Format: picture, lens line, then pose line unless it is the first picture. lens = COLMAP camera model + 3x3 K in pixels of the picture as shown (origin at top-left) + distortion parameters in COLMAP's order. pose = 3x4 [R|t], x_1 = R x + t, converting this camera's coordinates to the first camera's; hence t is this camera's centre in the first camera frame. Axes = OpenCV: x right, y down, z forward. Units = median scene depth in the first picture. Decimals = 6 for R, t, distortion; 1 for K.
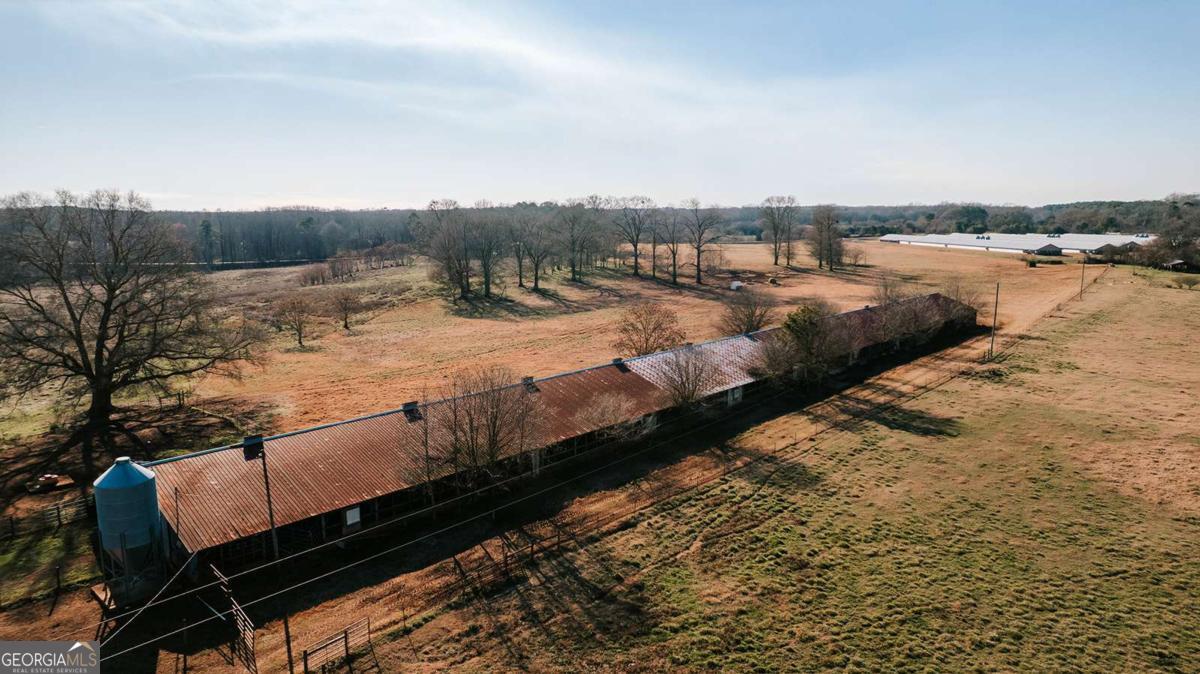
lens RADIAL K [[764.4, 0, 602.5], [0, 764.4, 342.0], [0, 0, 1]] dist [-0.075839, 0.061095]
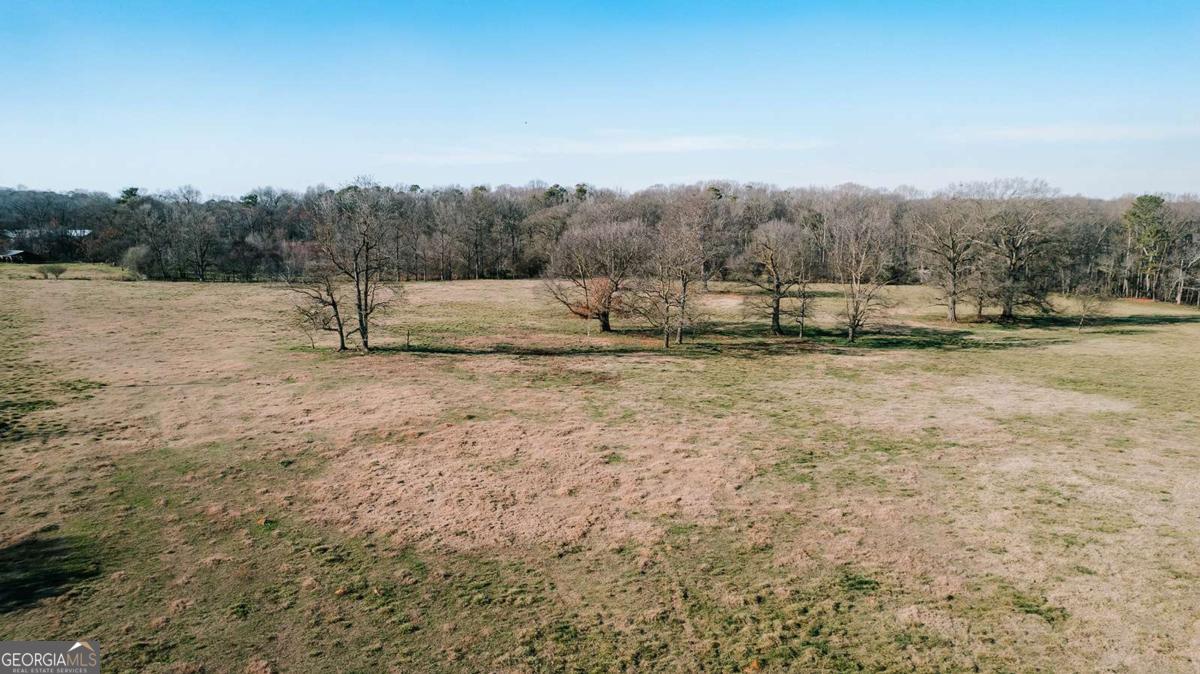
lens RADIAL K [[773.6, 0, 600.0], [0, 773.6, 337.0], [0, 0, 1]] dist [-0.070124, 0.064955]
pose [[0.199601, -0.151071, 0.968162, 0.027139], [0.159162, 0.979921, 0.120092, -0.007633], [-0.966865, 0.130124, 0.219638, 0.165817]]
